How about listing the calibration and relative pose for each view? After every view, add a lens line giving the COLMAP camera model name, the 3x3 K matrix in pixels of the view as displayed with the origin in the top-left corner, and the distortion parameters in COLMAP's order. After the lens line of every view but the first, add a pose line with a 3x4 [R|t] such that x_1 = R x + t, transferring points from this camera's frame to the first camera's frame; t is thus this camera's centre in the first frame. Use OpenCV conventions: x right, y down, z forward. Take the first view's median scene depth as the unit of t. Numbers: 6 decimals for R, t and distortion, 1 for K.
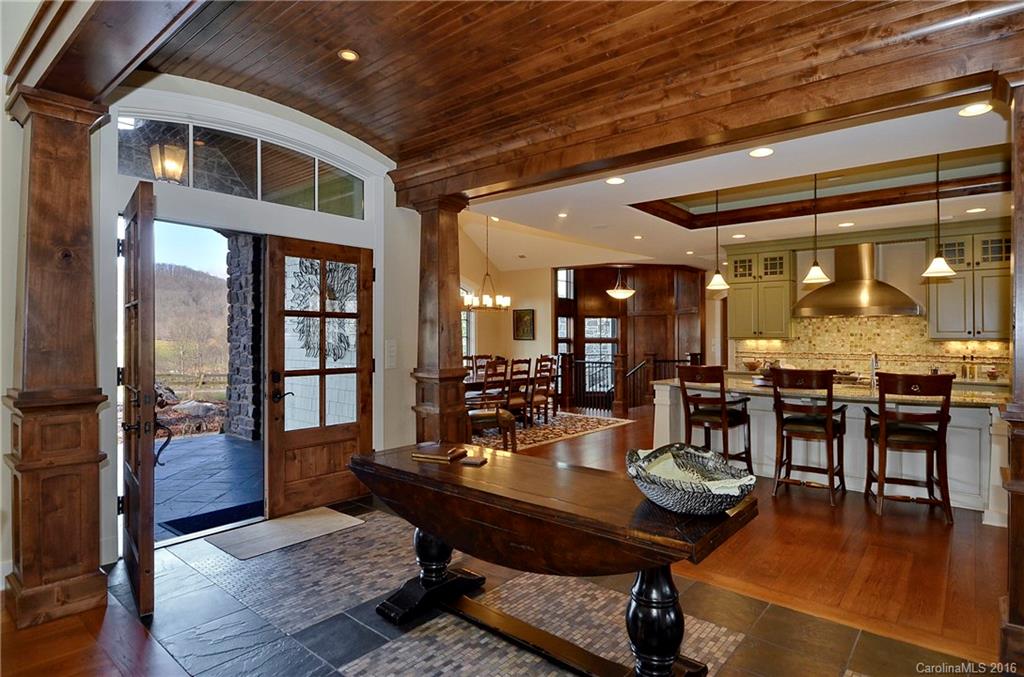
lens RADIAL K [[550.7, 0, 511.5], [0, 550.7, 340.2], [0, 0, 1]] dist [-0.007549, 0.001363]
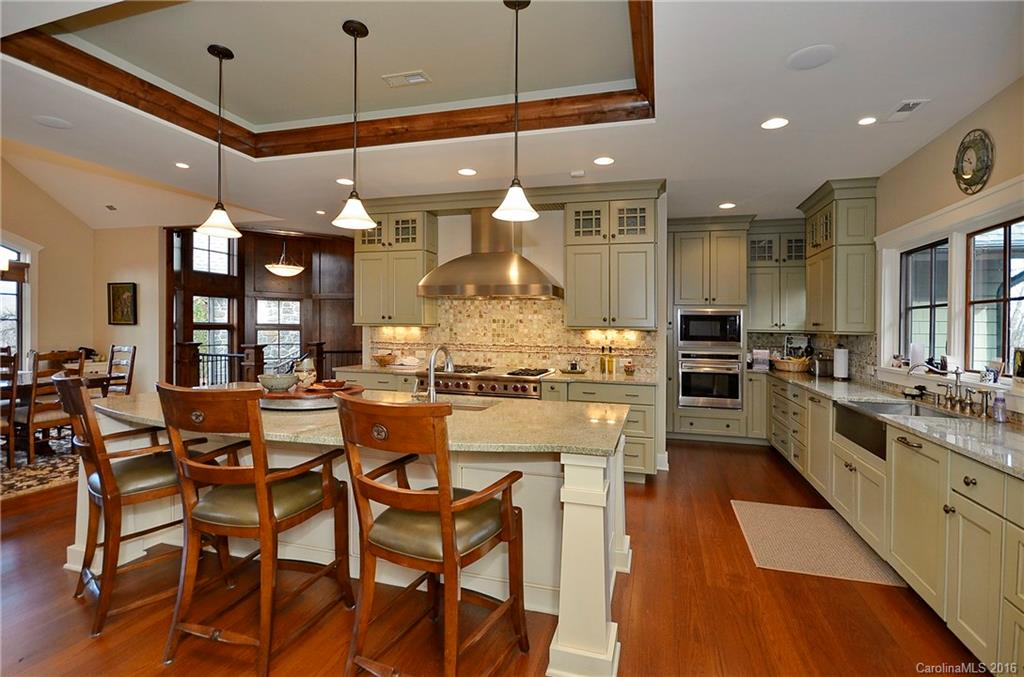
lens RADIAL K [[473.2, 0, 511.5], [0, 473.2, 332.0], [0, 0, 1]] dist [-0.002413, 0.000321]
pose [[0.926765, 0.005087, 0.375608, 0.372822], [-0.007768, 0.999954, 0.005623, 0.002069], [-0.375562, -0.008129, 0.926762, 0.334131]]
